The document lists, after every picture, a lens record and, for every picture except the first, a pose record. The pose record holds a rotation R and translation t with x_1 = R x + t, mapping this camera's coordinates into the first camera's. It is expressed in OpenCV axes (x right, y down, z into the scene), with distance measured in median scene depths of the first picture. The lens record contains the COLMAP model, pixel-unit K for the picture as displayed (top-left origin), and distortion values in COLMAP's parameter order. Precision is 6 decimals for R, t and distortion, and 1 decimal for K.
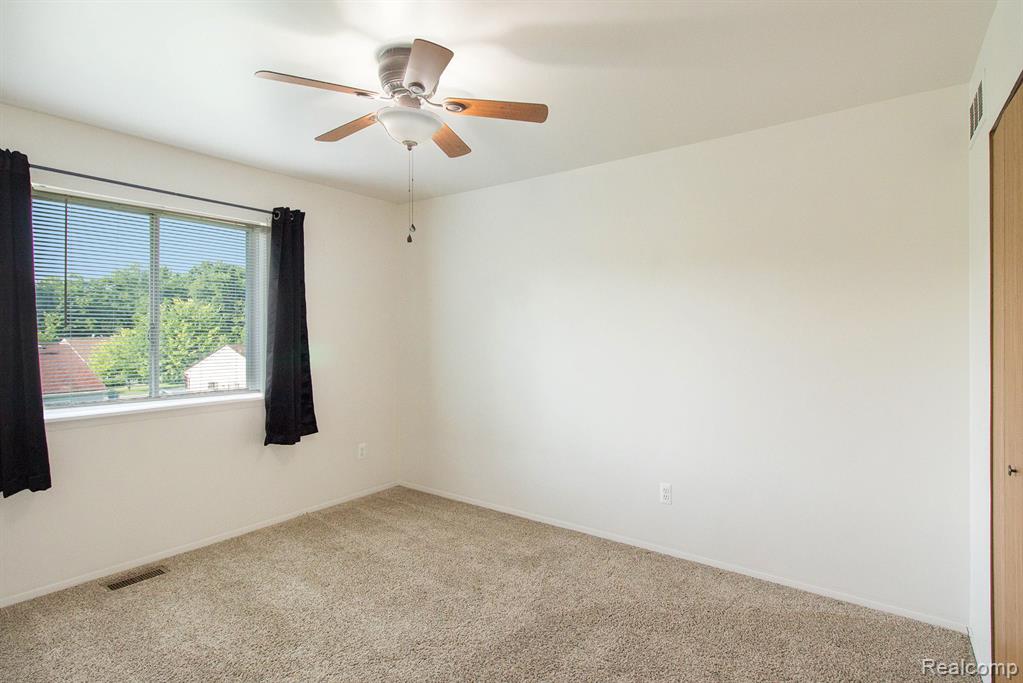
lens RADIAL K [[497.7, 0, 511.1], [0, 497.7, 337.7], [0, 0, 1]] dist [0.006322, -0.006120]
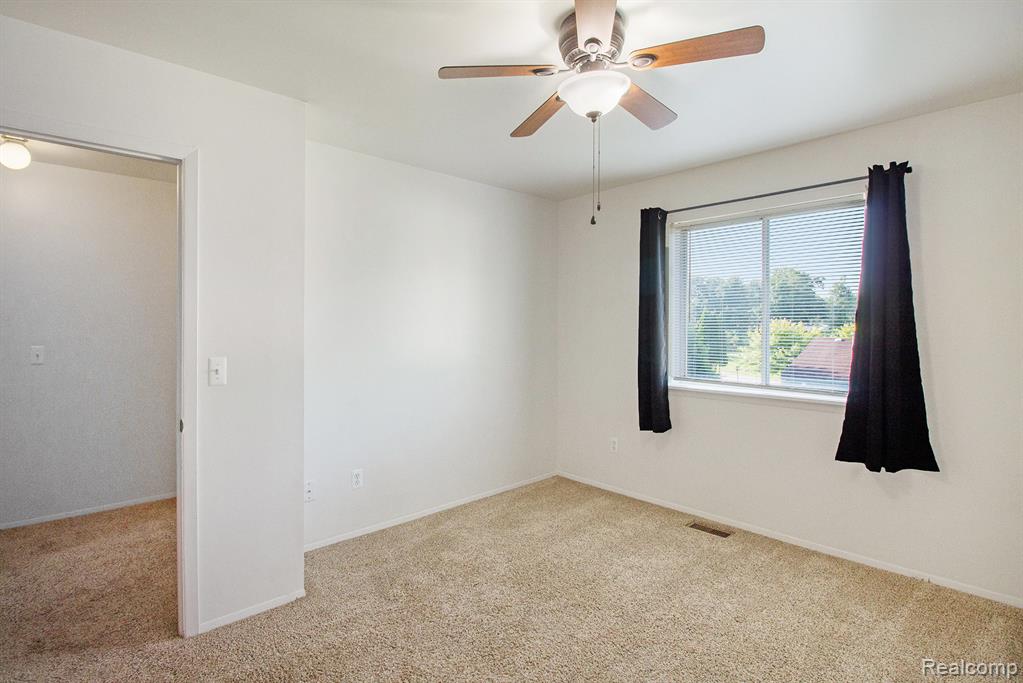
lens RADIAL K [[497.7, 0, 508.8], [0, 497.7, 324.8], [0, 0, 1]] dist [0.006322, -0.006120]
pose [[-0.146314, -0.004193, -0.989229, 0.462790], [-0.015541, 0.999877, -0.001939, -0.001222], [0.989116, 0.015090, -0.146362, 0.623840]]
